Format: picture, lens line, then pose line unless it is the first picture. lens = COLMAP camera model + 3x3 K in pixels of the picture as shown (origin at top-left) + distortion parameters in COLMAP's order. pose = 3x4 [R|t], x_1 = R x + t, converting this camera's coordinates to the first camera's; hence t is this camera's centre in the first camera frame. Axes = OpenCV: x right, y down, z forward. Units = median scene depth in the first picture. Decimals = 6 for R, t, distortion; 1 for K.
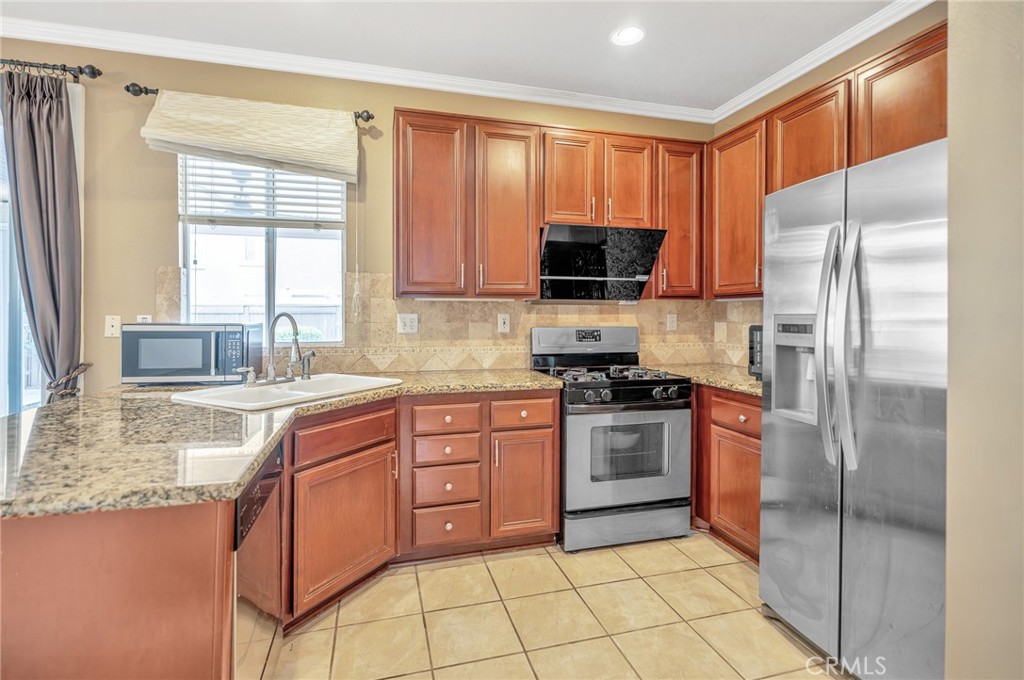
lens RADIAL K [[487.9, 0, 515.9], [0, 487.9, 322.2], [0, 0, 1]] dist [0.000127, 0.000574]
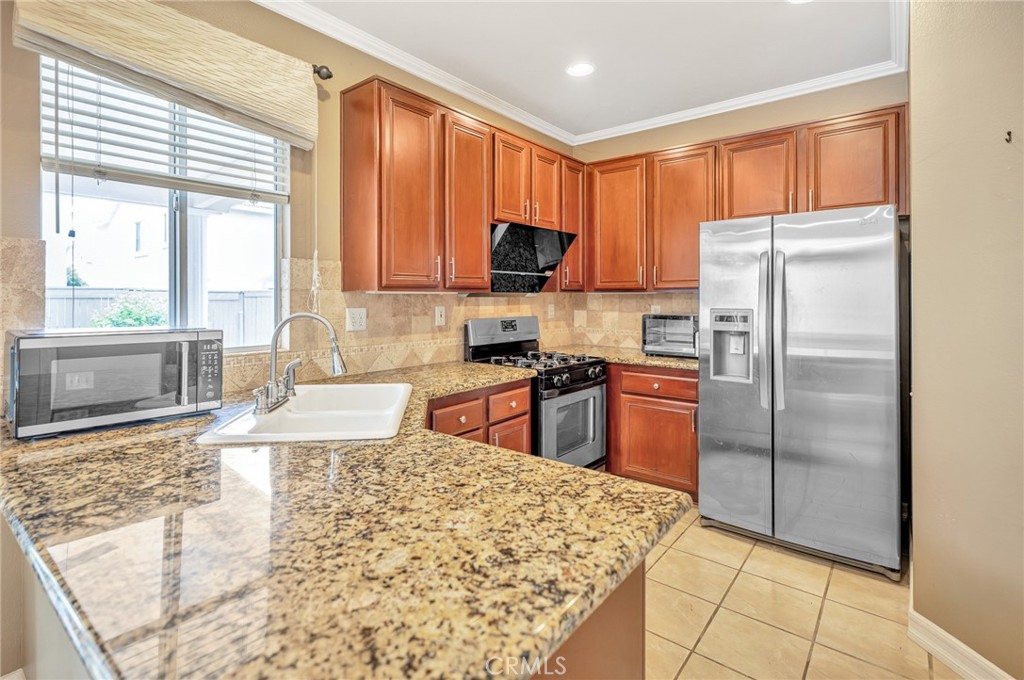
lens RADIAL K [[484.0, 0, 511.9], [0, 484.0, 300.8], [0, 0, 1]] dist [0.000704, -0.000058]
pose [[0.815637, -0.004722, 0.578544, -0.501293], [0.007734, 0.999966, -0.002741, -0.026410], [-0.578512, 0.006710, 0.815646, 0.134675]]
